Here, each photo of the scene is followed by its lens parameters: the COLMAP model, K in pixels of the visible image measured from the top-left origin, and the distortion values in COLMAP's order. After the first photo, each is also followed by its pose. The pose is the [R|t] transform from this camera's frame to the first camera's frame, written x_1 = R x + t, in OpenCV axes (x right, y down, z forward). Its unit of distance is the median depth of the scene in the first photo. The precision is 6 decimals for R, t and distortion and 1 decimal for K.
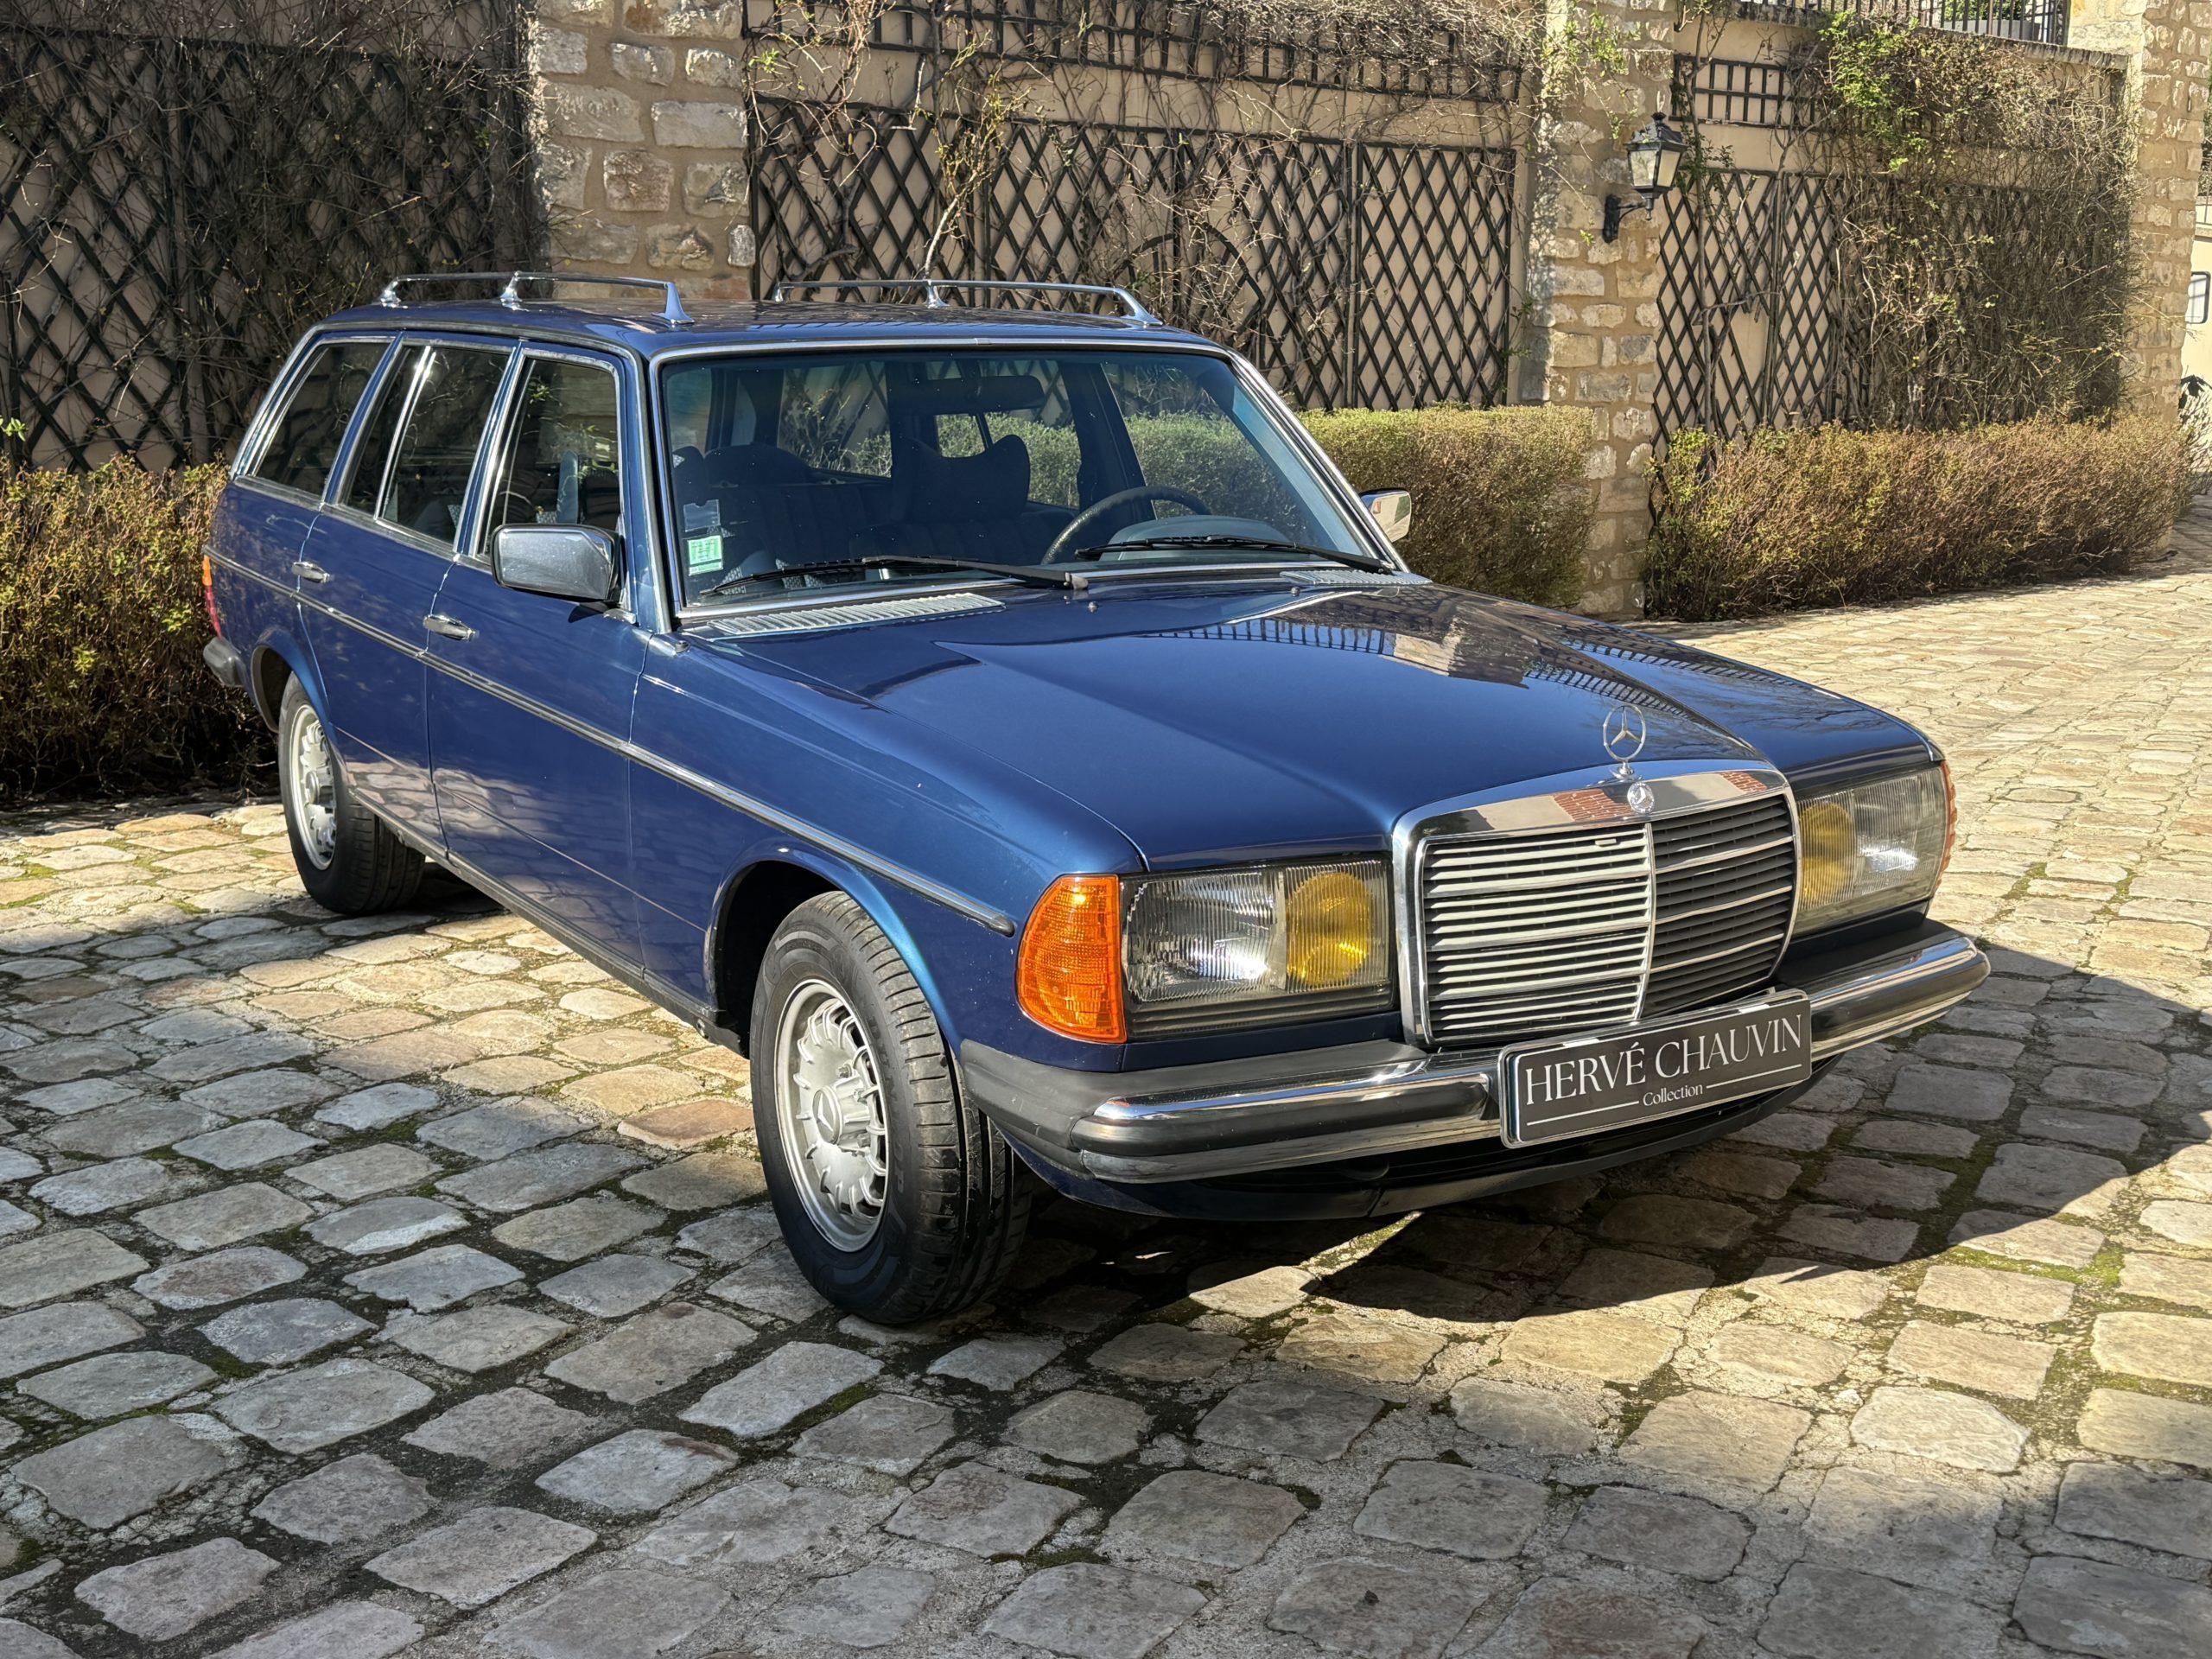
lens RADIAL K [[2409.6, 0, 1098.9], [0, 2409.6, 833.9], [0, 0, 1]] dist [0.202966, -0.442099]
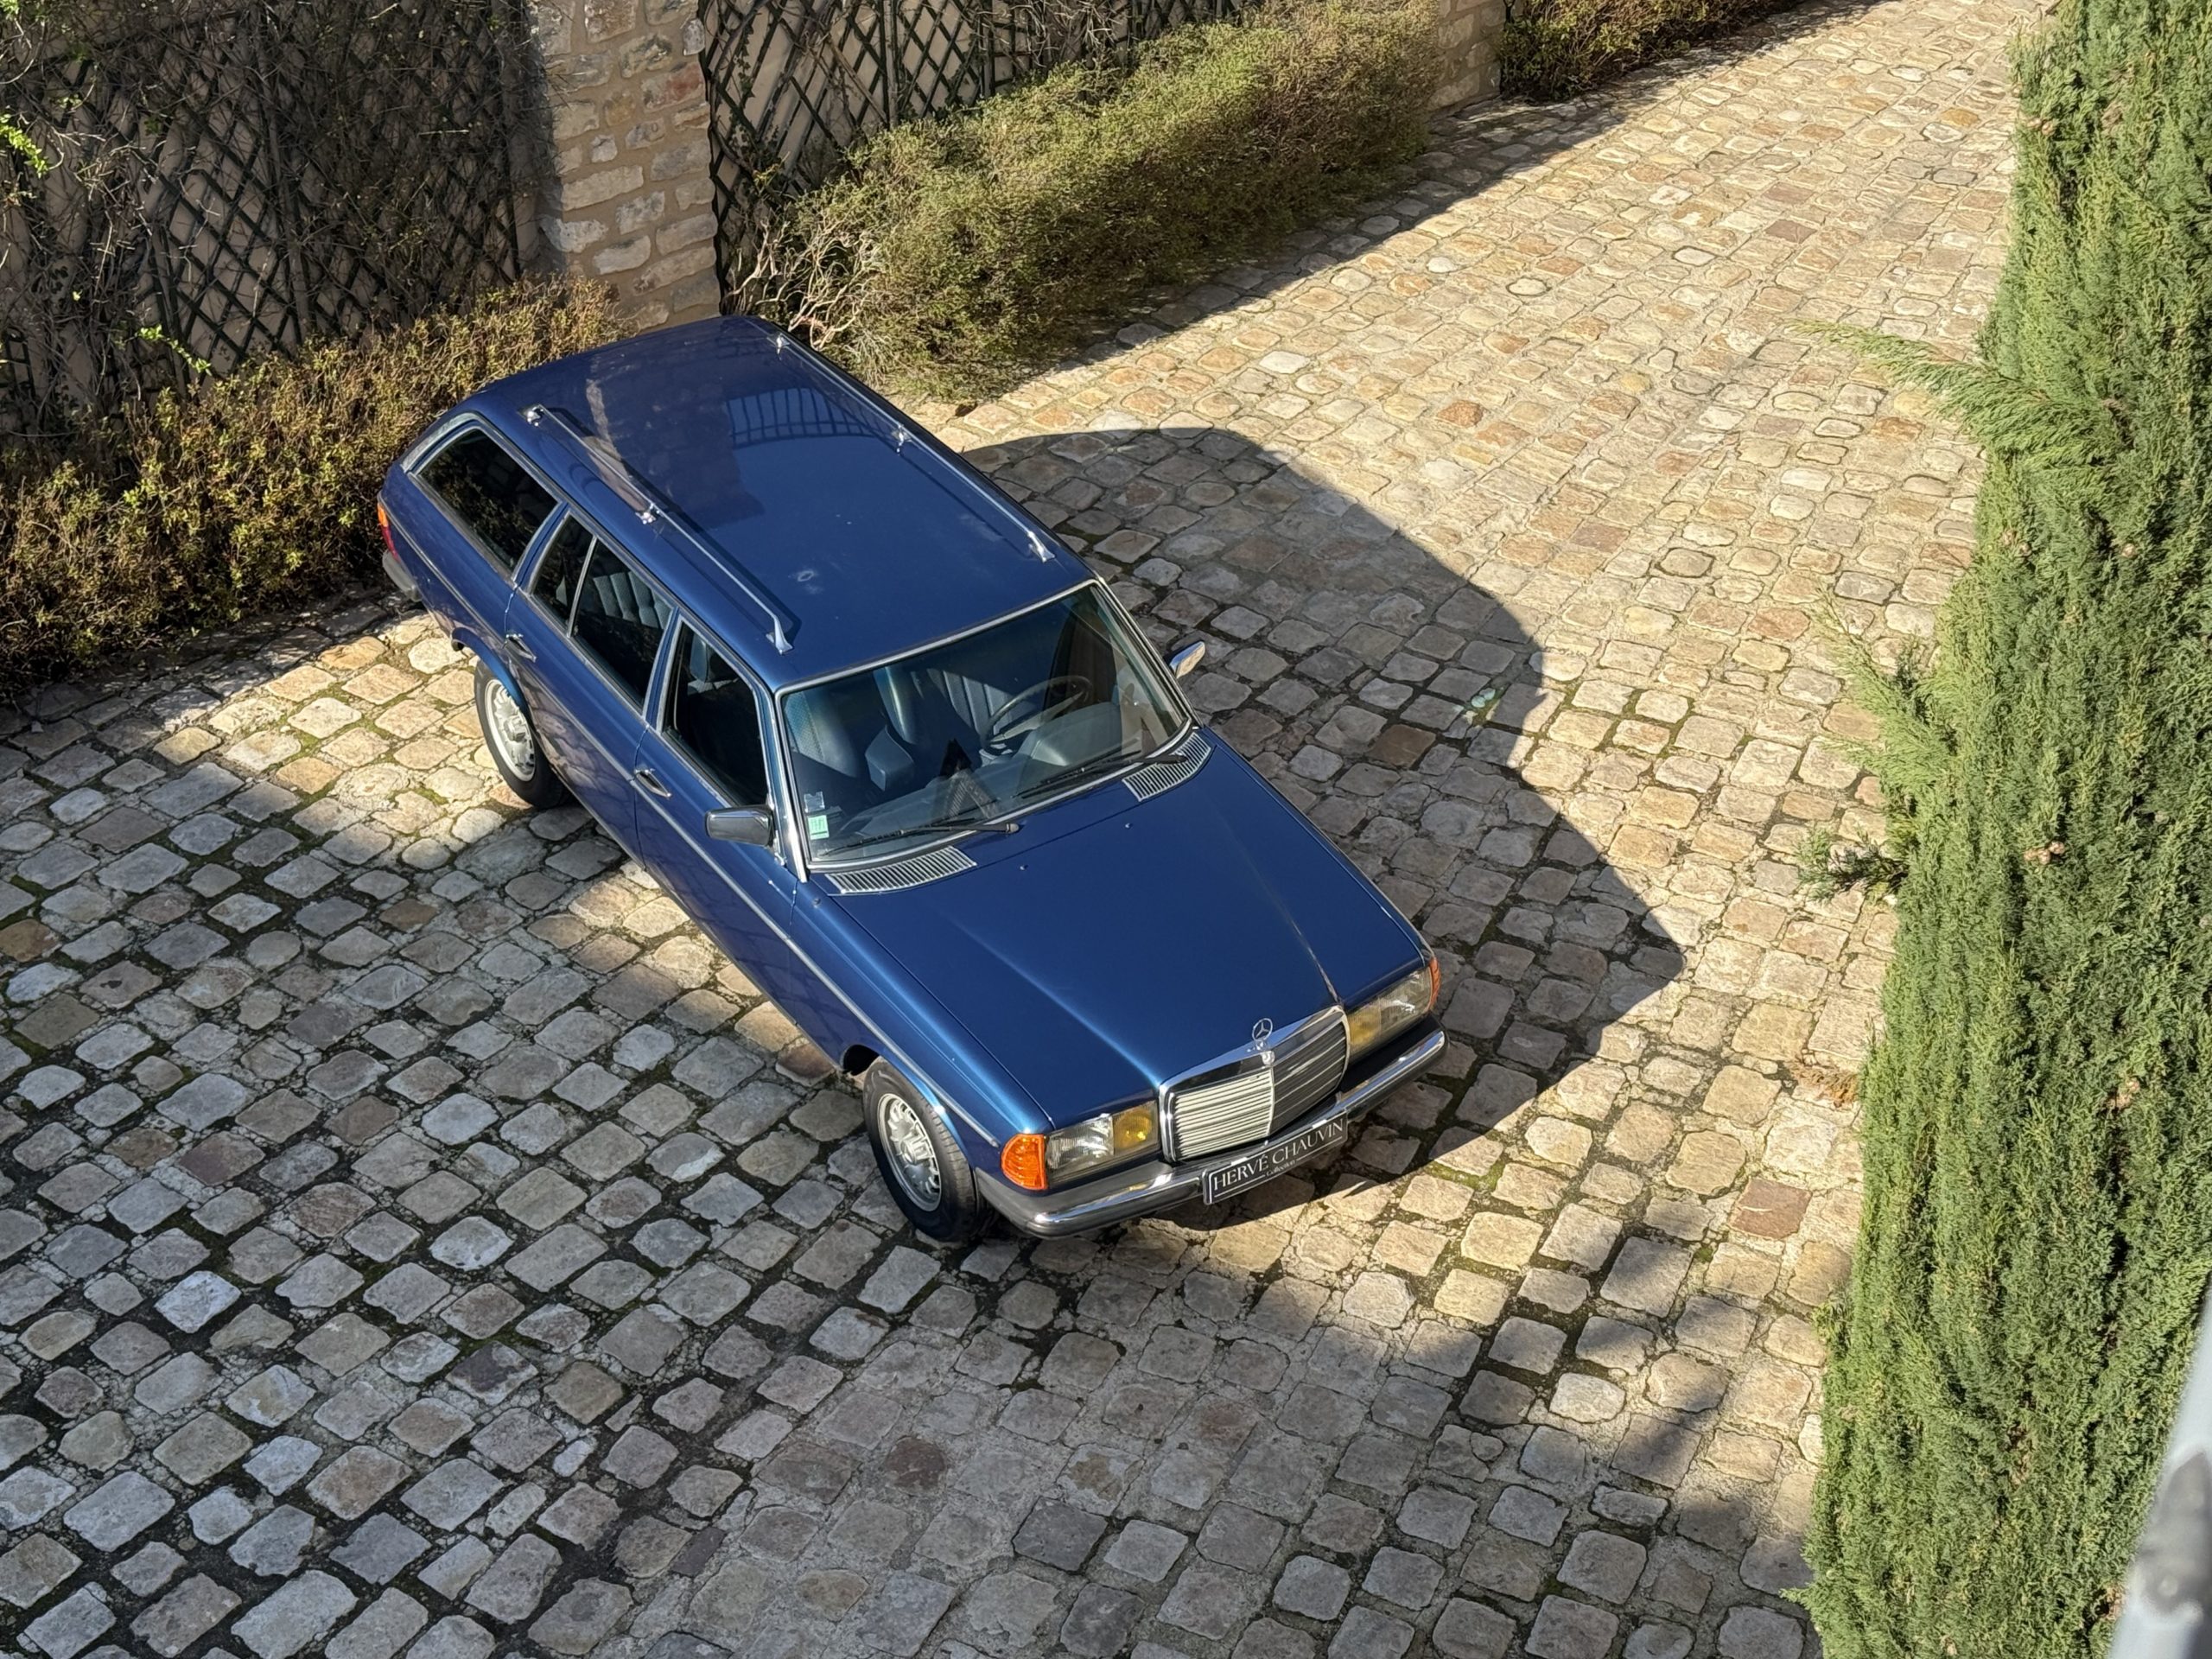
lens RADIAL K [[3297.3, 0, 1106.0], [0, 3297.3, 829.5], [0, 0, 1]] dist [0.162747, -0.092601]
pose [[0.999011, -0.022426, 0.038388, -0.042254], [0.005102, 0.915581, 0.402101, -1.363672], [-0.044165, -0.401507, 0.914790, -1.636871]]
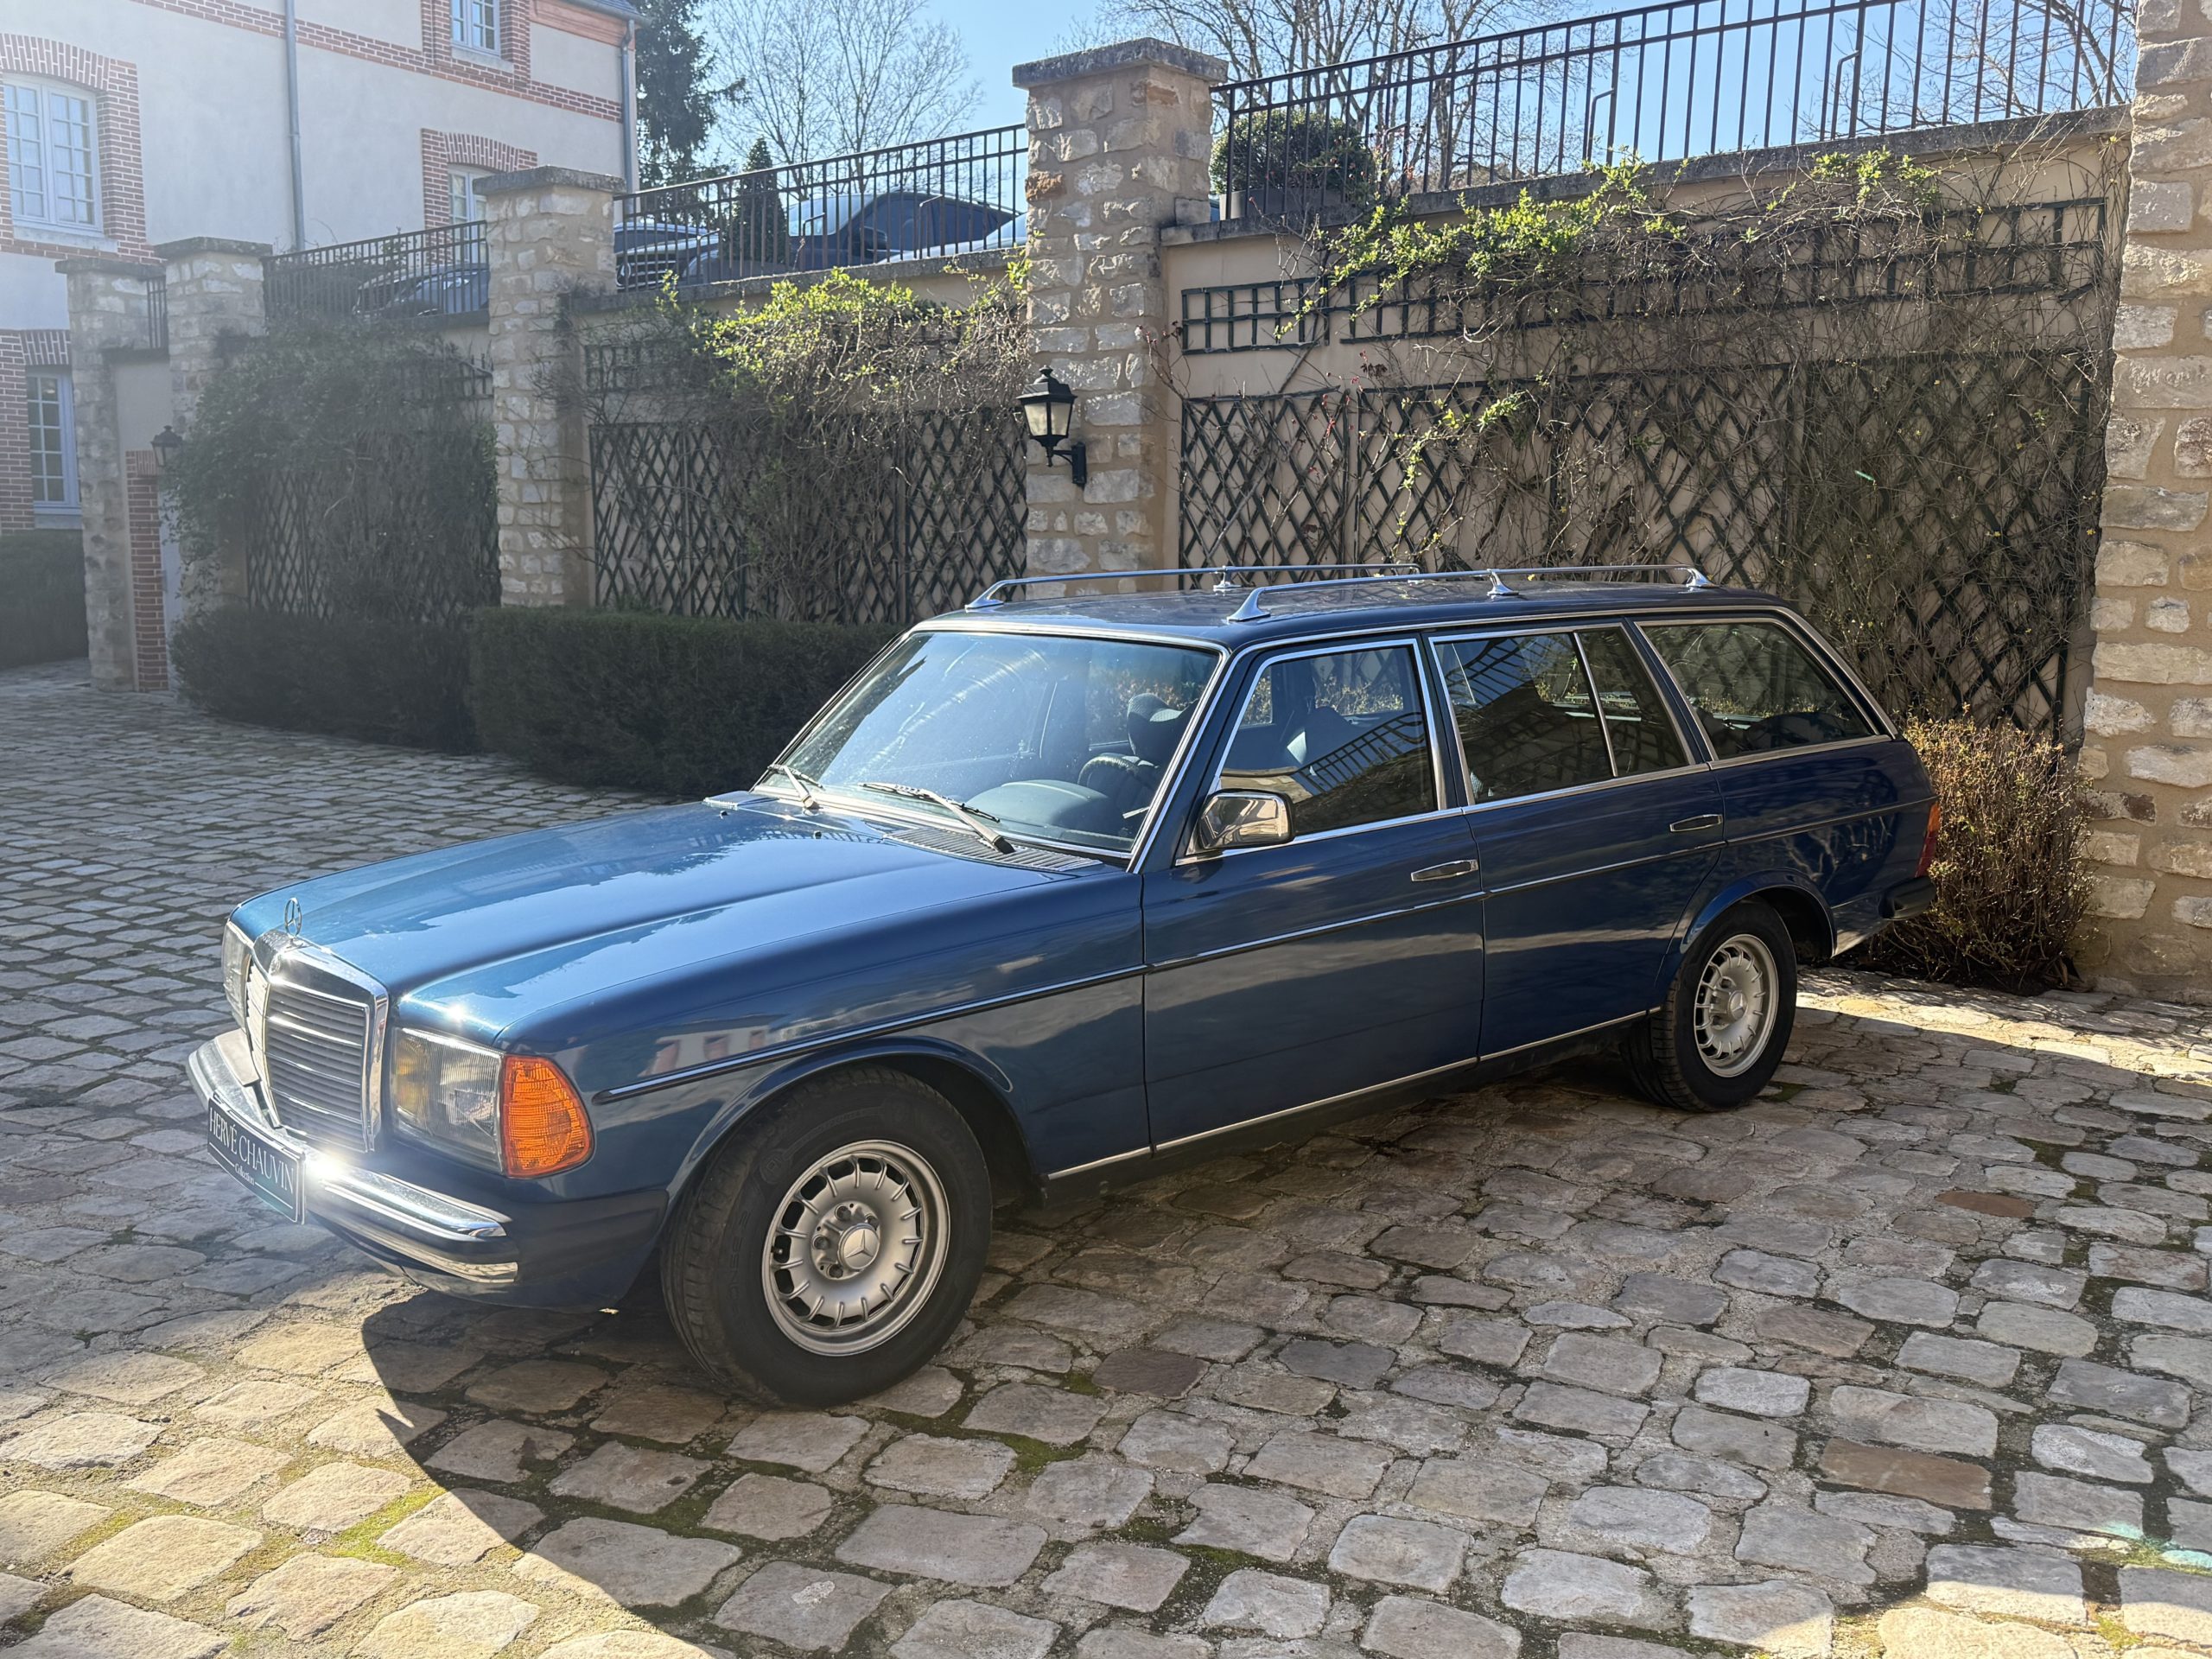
lens RADIAL K [[1955.5, 0, 1106.0], [0, 1955.5, 829.5], [0, 0, 1]] dist [0.075413, -0.119975]
pose [[0.133599, 0.146181, -0.980195, 1.302602], [-0.203771, 0.971980, 0.117182, -0.301454], [0.969860, 0.184079, 0.159643, 1.180800]]
